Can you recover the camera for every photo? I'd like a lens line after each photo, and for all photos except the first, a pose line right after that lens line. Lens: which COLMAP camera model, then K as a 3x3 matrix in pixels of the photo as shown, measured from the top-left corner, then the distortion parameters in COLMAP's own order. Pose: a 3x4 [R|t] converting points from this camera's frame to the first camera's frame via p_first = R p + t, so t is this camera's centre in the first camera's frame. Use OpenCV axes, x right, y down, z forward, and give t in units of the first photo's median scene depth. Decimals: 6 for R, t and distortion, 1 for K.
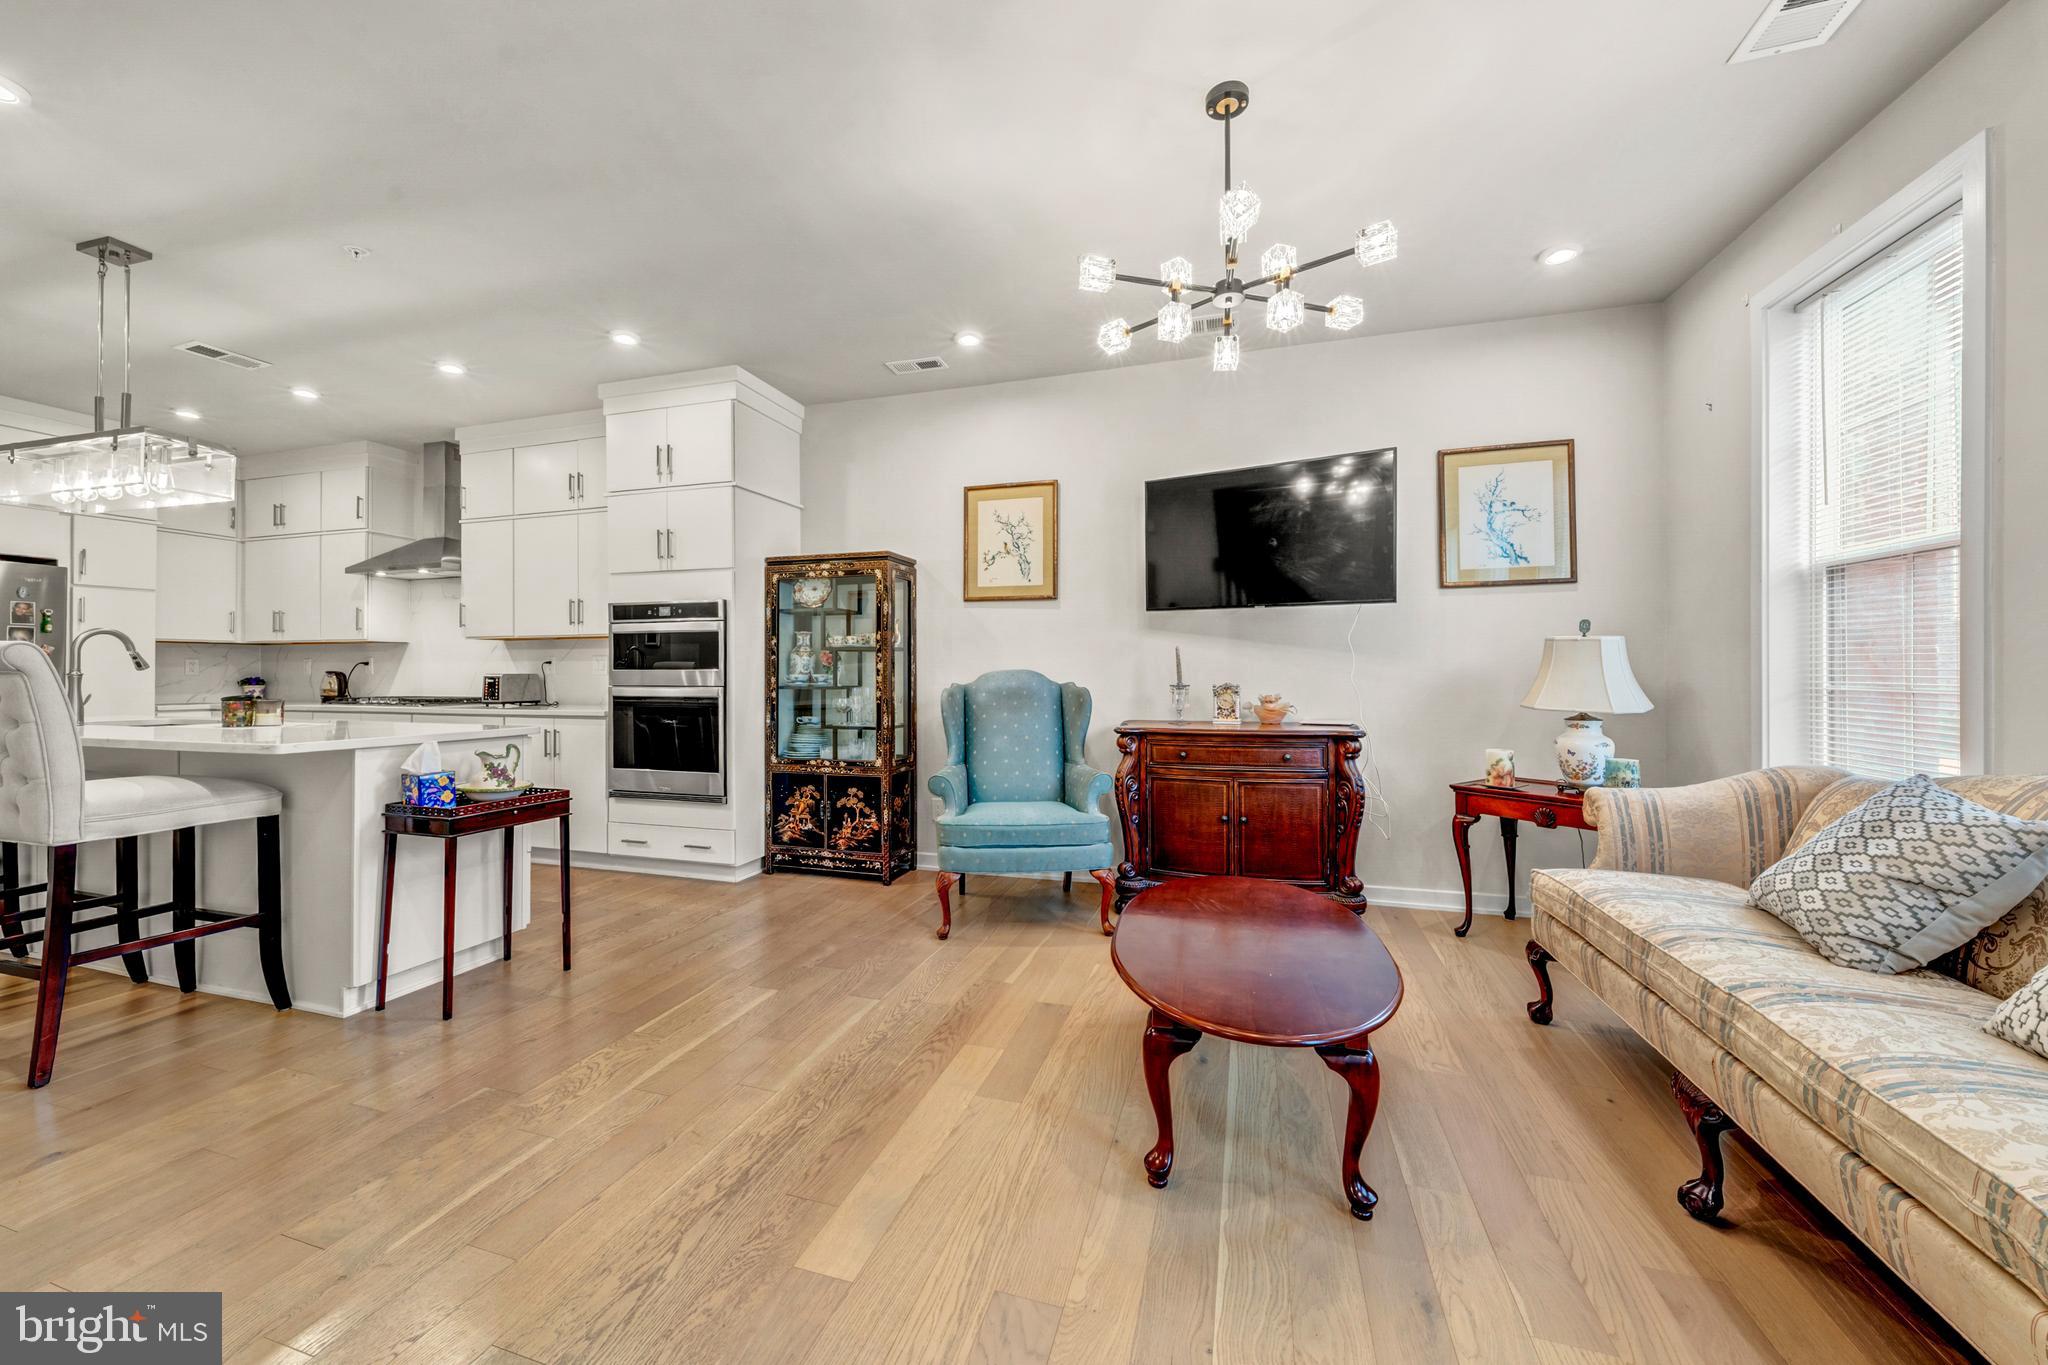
lens RADIAL K [[753.8, 0, 1011.1], [0, 753.8, 668.6], [0, 0, 1]] dist [-0.001704, -0.000176]
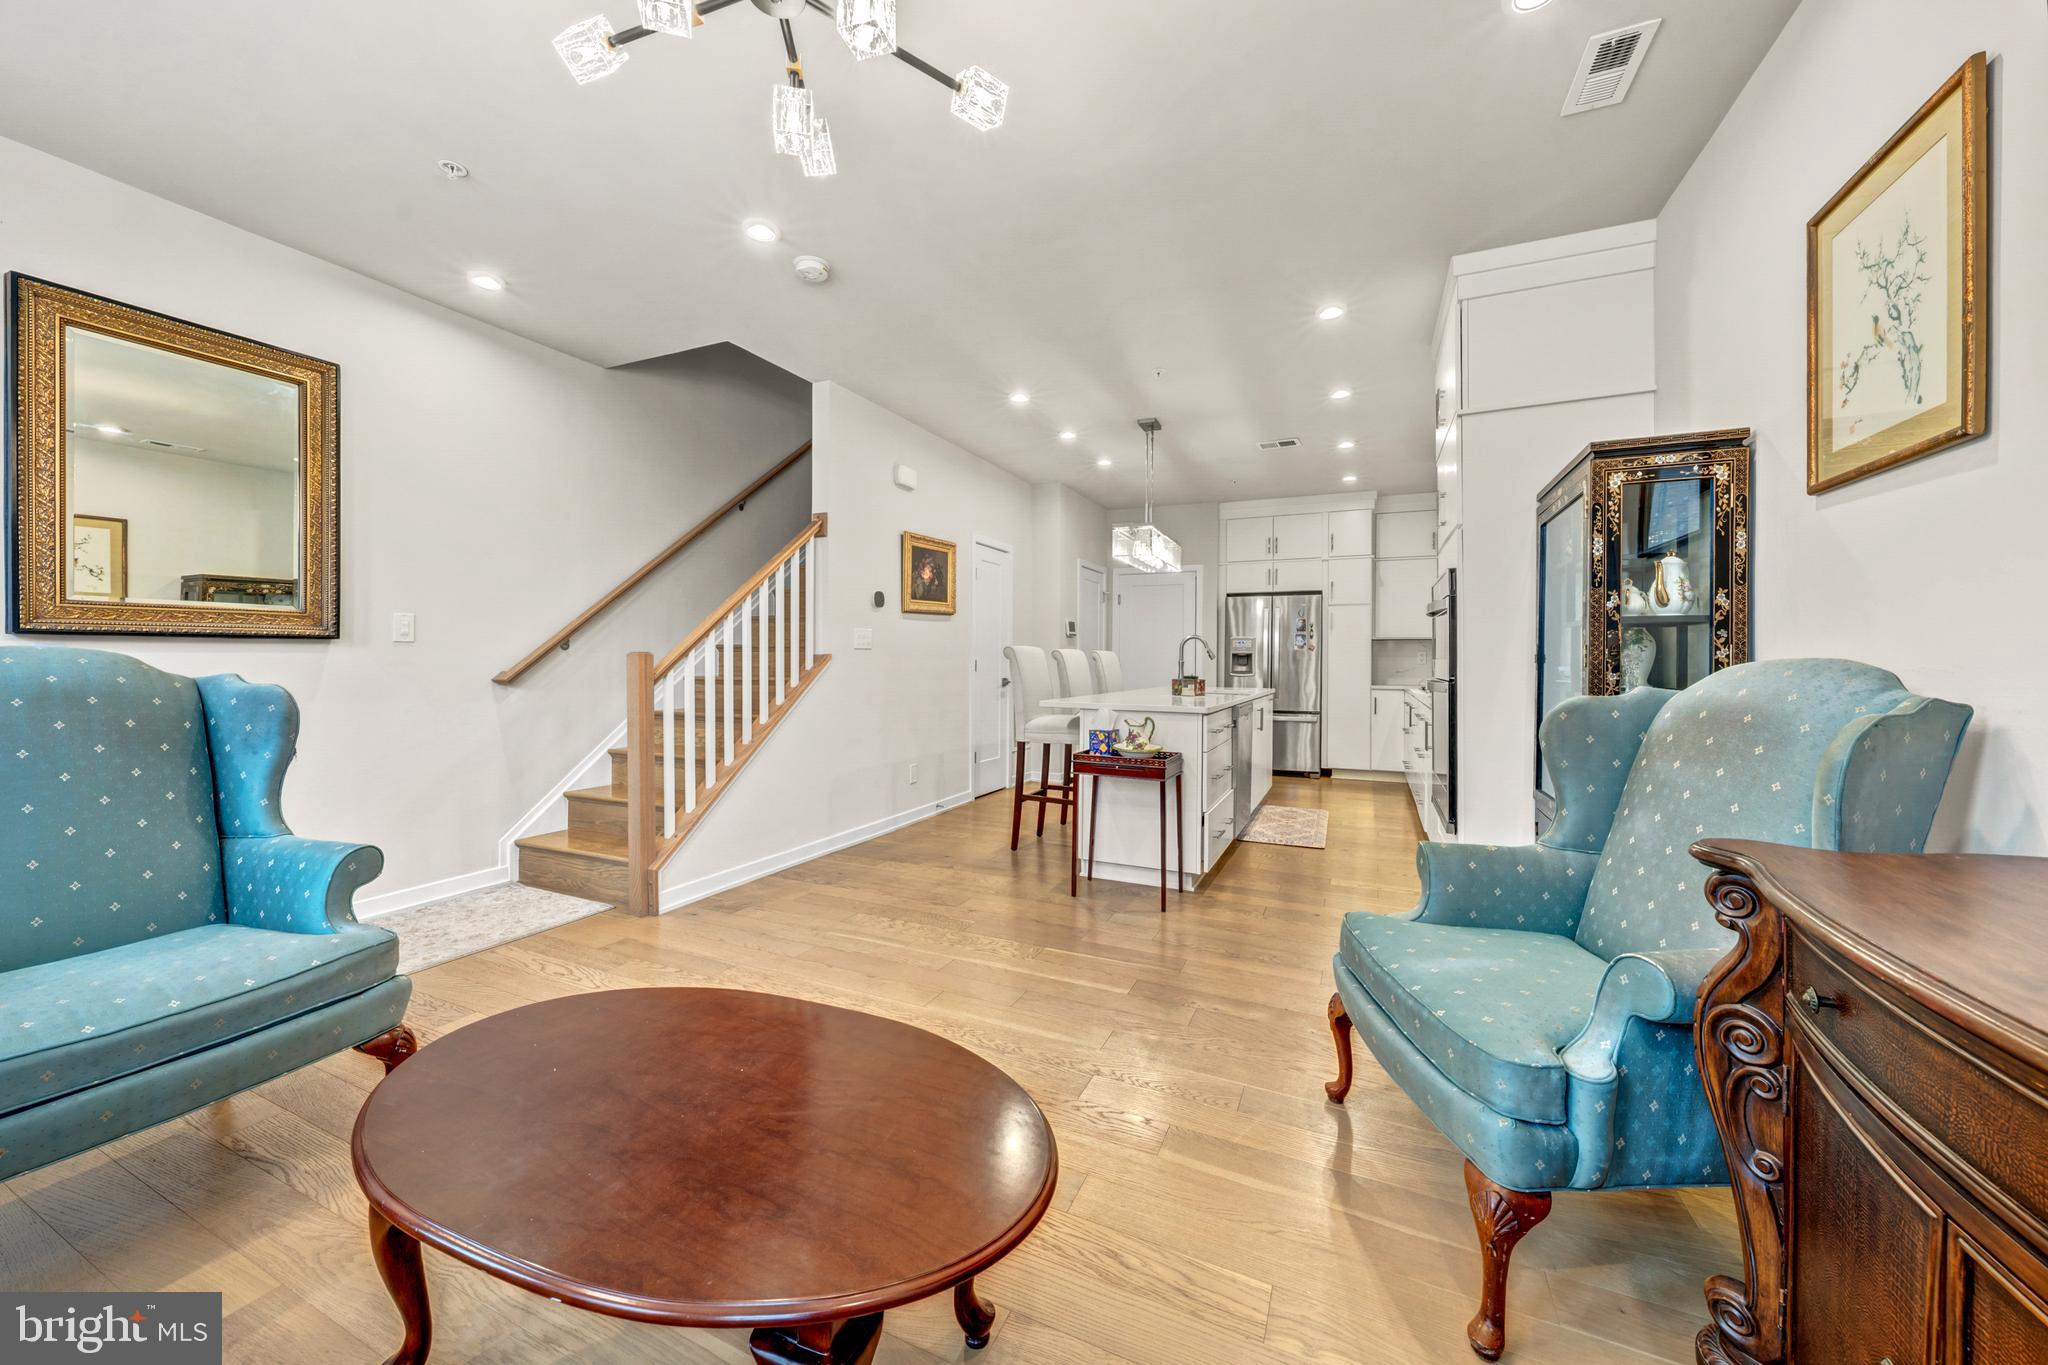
lens RADIAL K [[747.5, 0, 1019.7], [0, 747.5, 666.9], [0, 0, 1]] dist [-0.000991, -0.000098]
pose [[-0.129720, 0.009323, -0.991507, 0.428326], [-0.000368, 0.999955, 0.009450, 0.001990], [0.991551, 0.001591, -0.129710, 0.653608]]
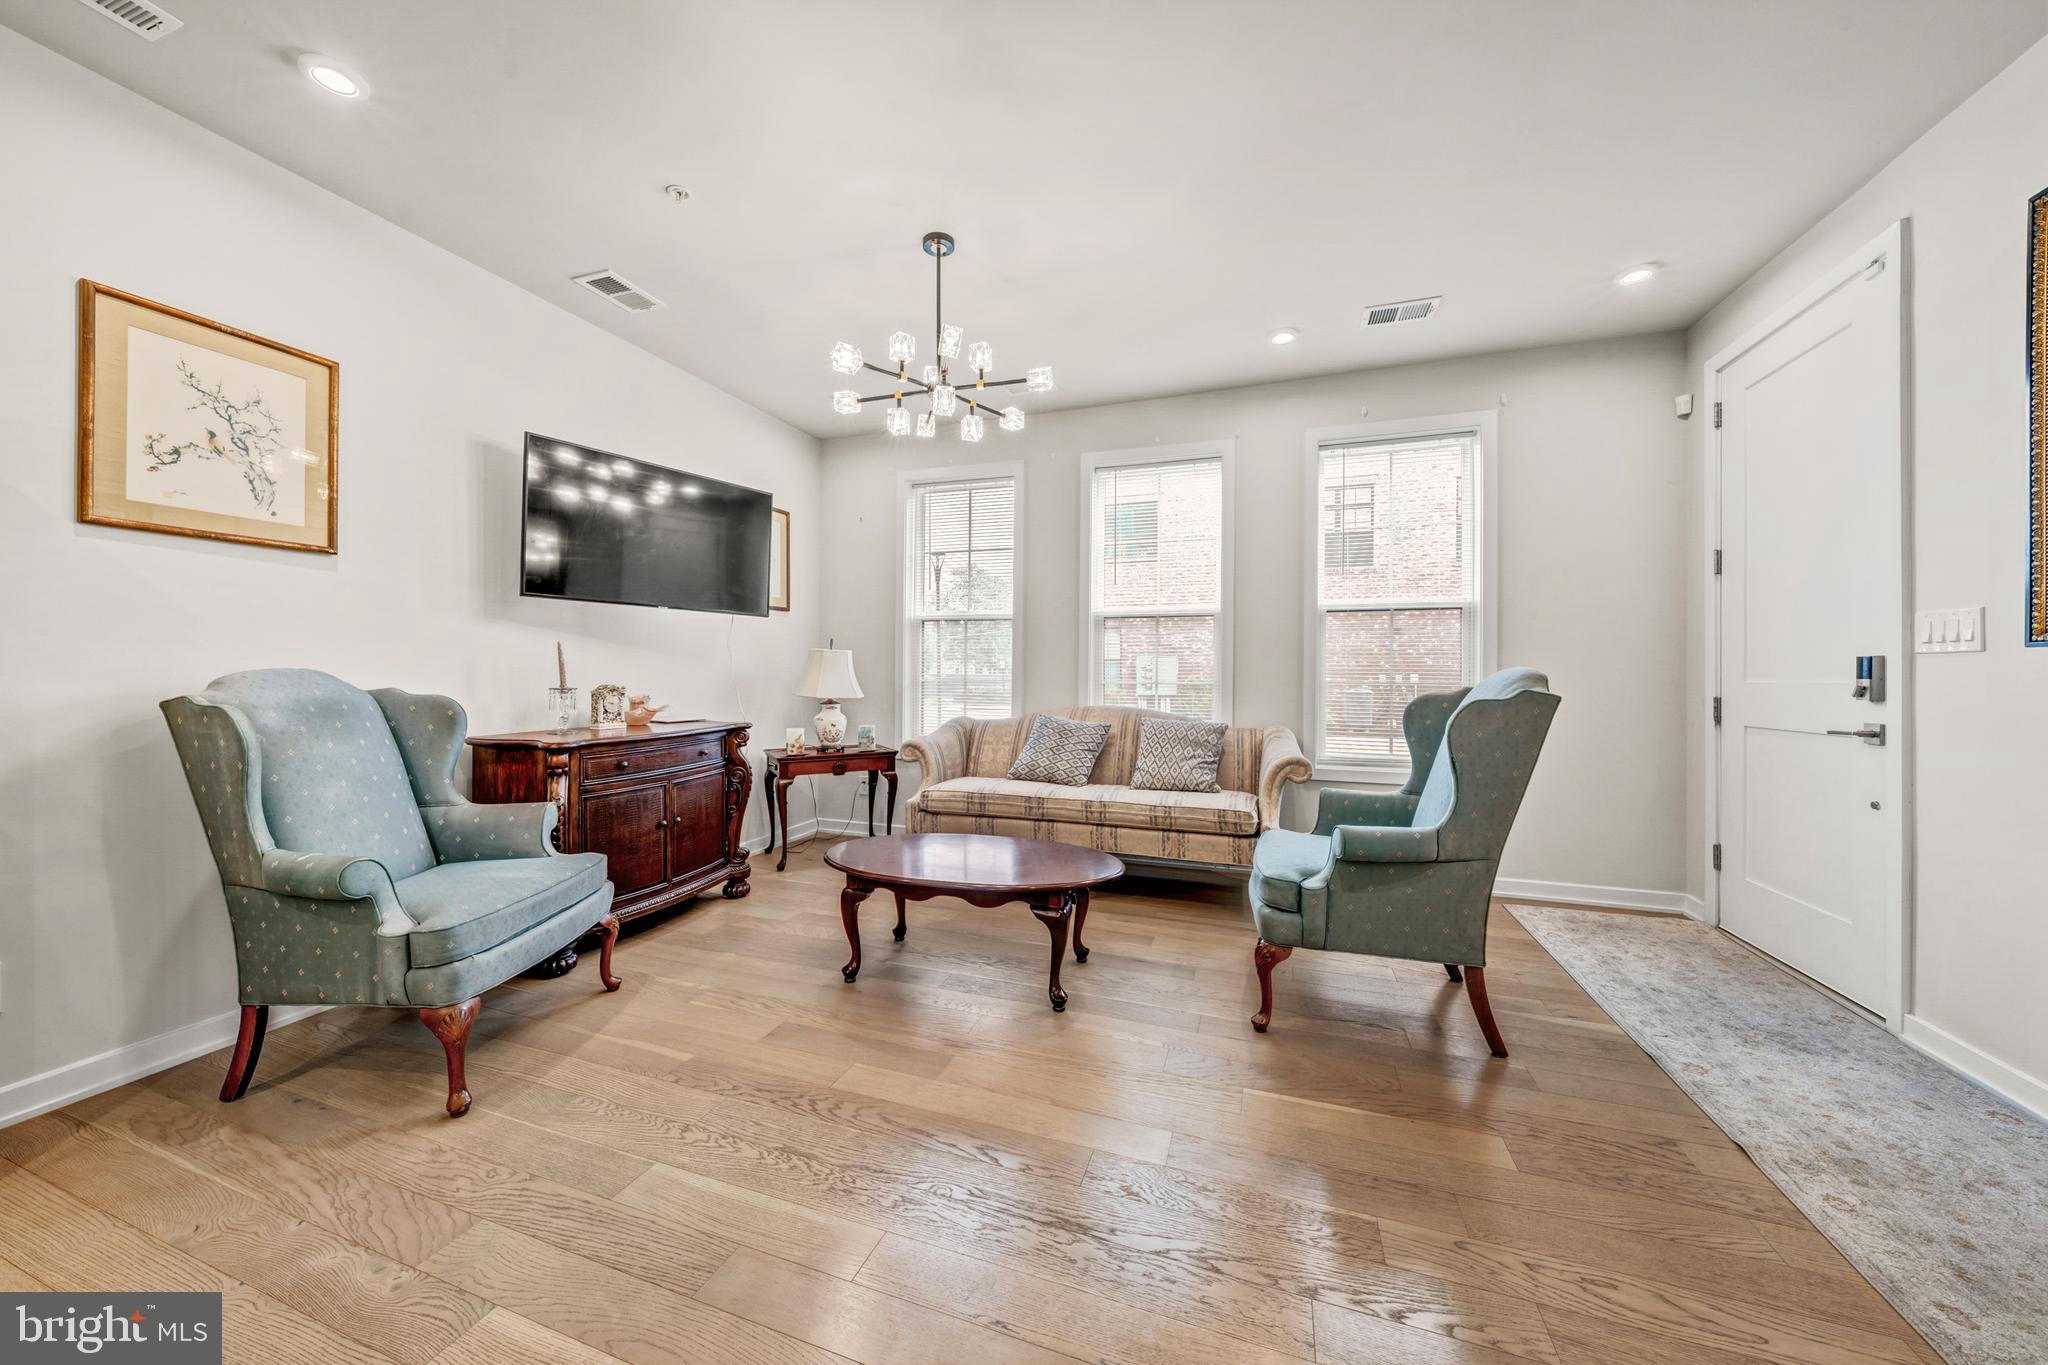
lens RADIAL K [[708.6, 0, 1014.3], [0, 708.6, 672.7], [0, 0, 1]] dist [-0.001078, 0.000099]
pose [[0.041296, -0.000204, 0.999147, -0.506157], [-0.005842, 0.999983, 0.000446, 0.001098], [-0.999130, -0.005855, 0.041295, 0.422640]]
